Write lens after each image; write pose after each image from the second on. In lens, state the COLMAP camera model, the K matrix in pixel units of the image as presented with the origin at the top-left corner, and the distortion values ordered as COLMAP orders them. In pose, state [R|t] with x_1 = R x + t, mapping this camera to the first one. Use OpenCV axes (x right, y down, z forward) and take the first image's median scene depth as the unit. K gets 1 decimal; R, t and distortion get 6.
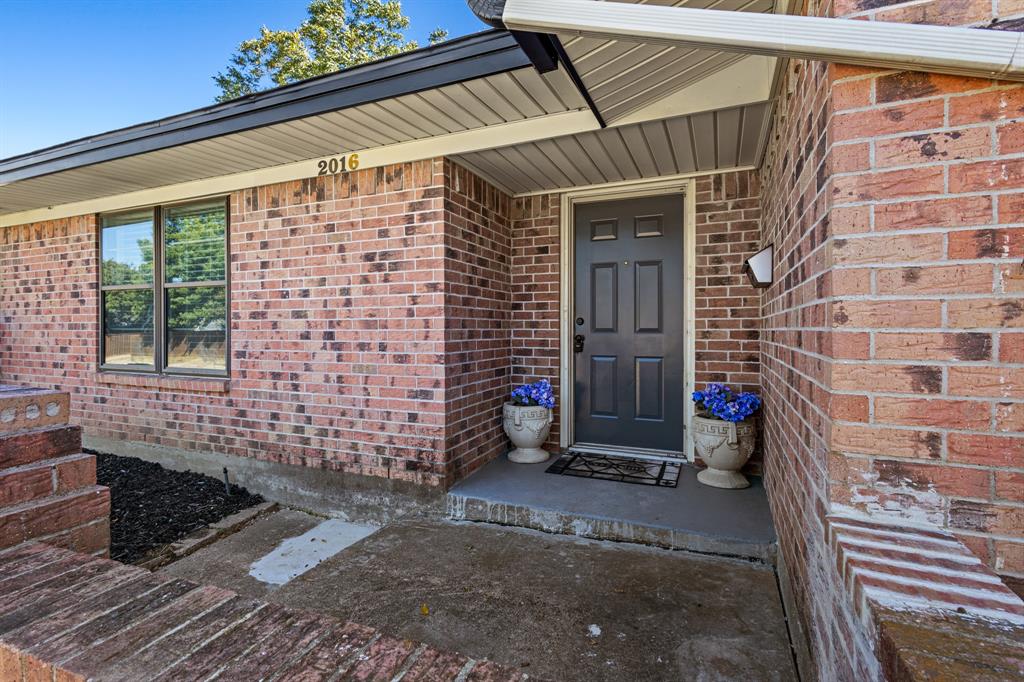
lens RADIAL K [[480.0, 0, 512.6], [0, 480.0, 333.5], [0, 0, 1]] dist [0.013330, -0.003805]
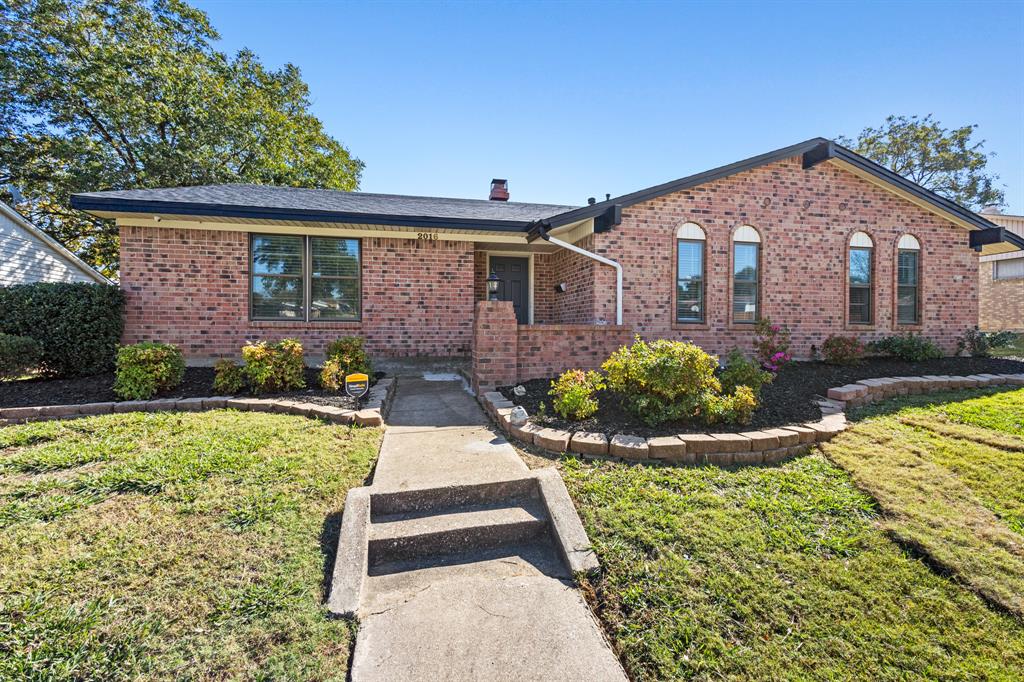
lens RADIAL K [[480.0, 0, 514.1], [0, 480.0, 334.8], [0, 0, 1]] dist [0.013330, -0.003805]
pose [[0.807027, -0.002819, 0.590507, -1.465202], [0.002395, 0.999996, 0.001500, 0.168142], [-0.590509, 0.000203, 0.807031, -1.306376]]
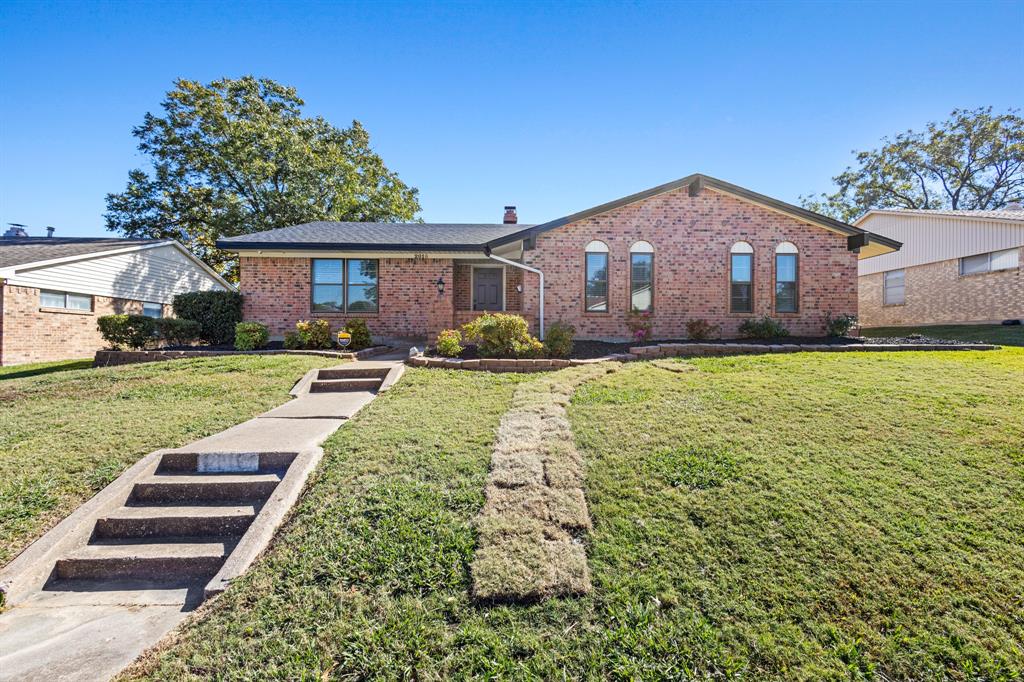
lens RADIAL K [[480.0, 0, 515.5], [0, 480.0, 341.1], [0, 0, 1]] dist [0.013330, -0.003805]
pose [[0.903767, 0.001898, 0.428021, -1.287338], [0.001115, 0.999976, -0.006789, 0.345515], [-0.428024, 0.006613, 0.903743, -2.714201]]
